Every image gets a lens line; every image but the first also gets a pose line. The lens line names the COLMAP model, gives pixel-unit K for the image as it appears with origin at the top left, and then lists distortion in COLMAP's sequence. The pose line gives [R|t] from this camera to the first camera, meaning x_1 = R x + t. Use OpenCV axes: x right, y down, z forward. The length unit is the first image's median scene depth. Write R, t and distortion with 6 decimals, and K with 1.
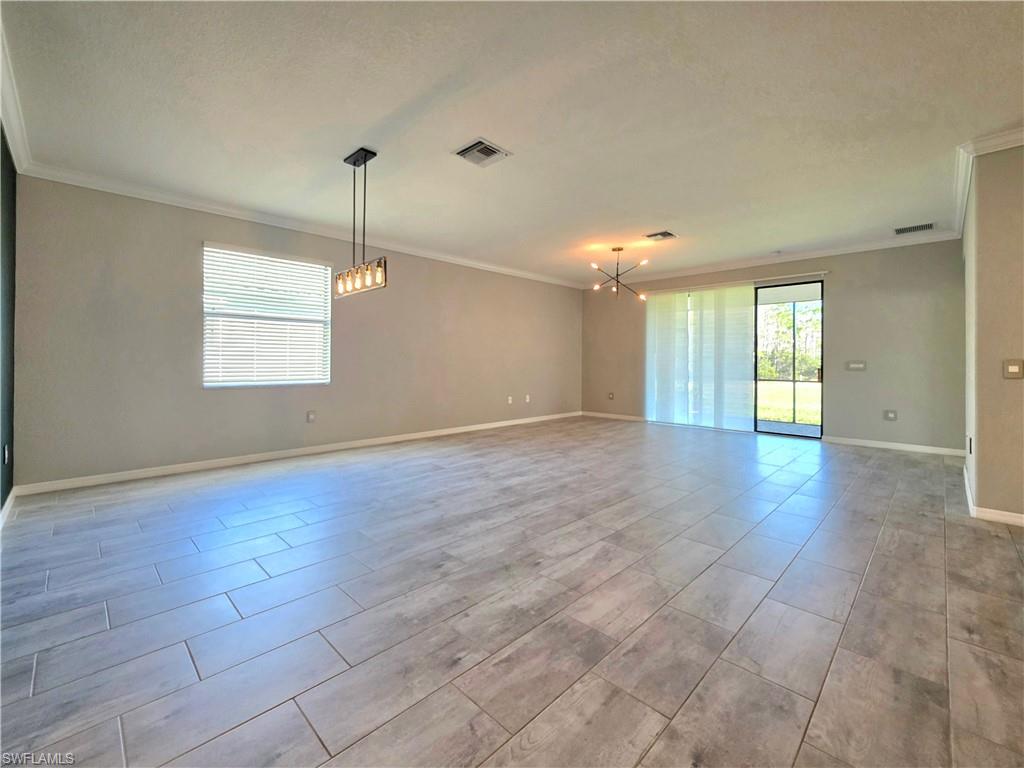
lens RADIAL K [[420.7, 0, 522.2], [0, 420.7, 364.5], [0, 0, 1]] dist [0.001187, 0.000107]
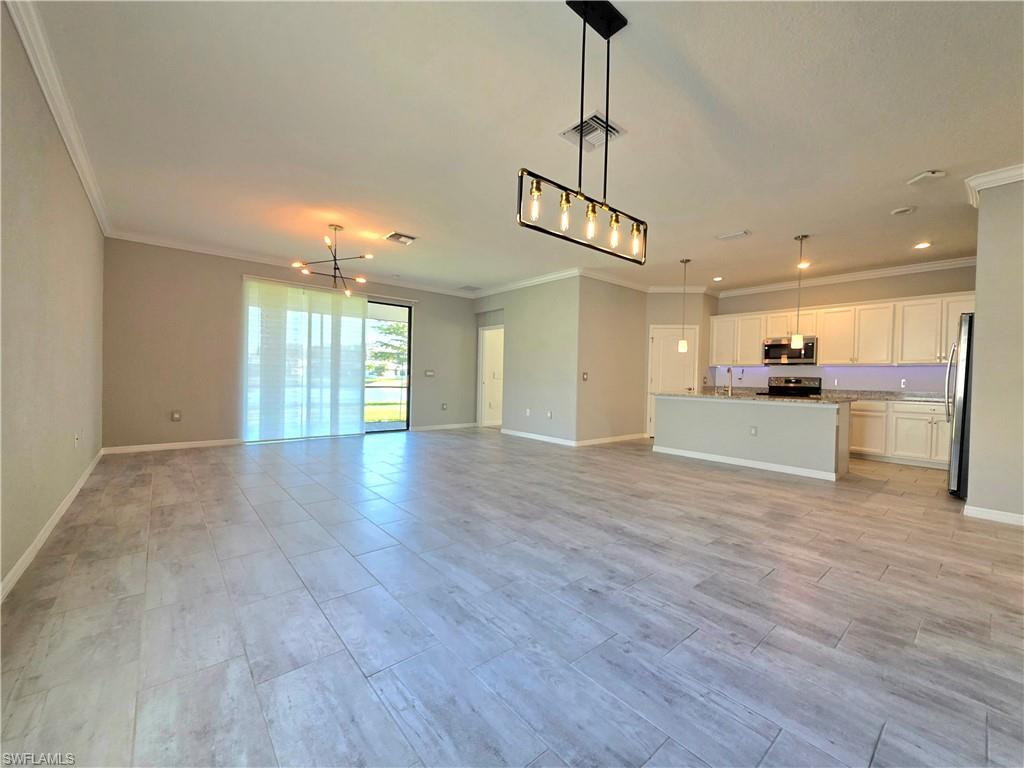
lens RADIAL K [[423.9, 0, 501.2], [0, 423.9, 382.9], [0, 0, 1]] dist [0.002357, 0.000095]
pose [[0.110624, -0.015419, 0.993743, -0.975323], [-0.014496, 0.999748, 0.017126, 0.011817], [-0.993757, -0.016300, 0.110372, 1.039344]]
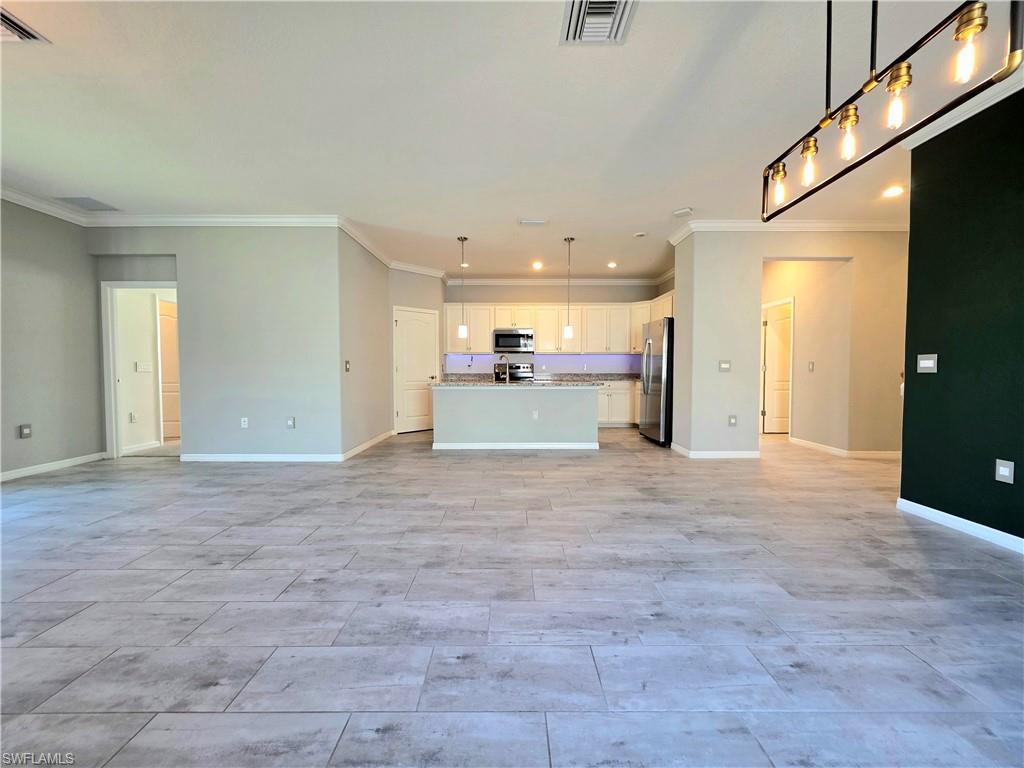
lens RADIAL K [[420.5, 0, 525.6], [0, 420.5, 384.4], [0, 0, 1]] dist [0.001748, 0.000177]
pose [[-0.706905, -0.029923, 0.706675, -0.455320], [0.002227, 0.999006, 0.044529, 0.009900], [-0.707305, 0.033051, -0.706135, 1.467290]]
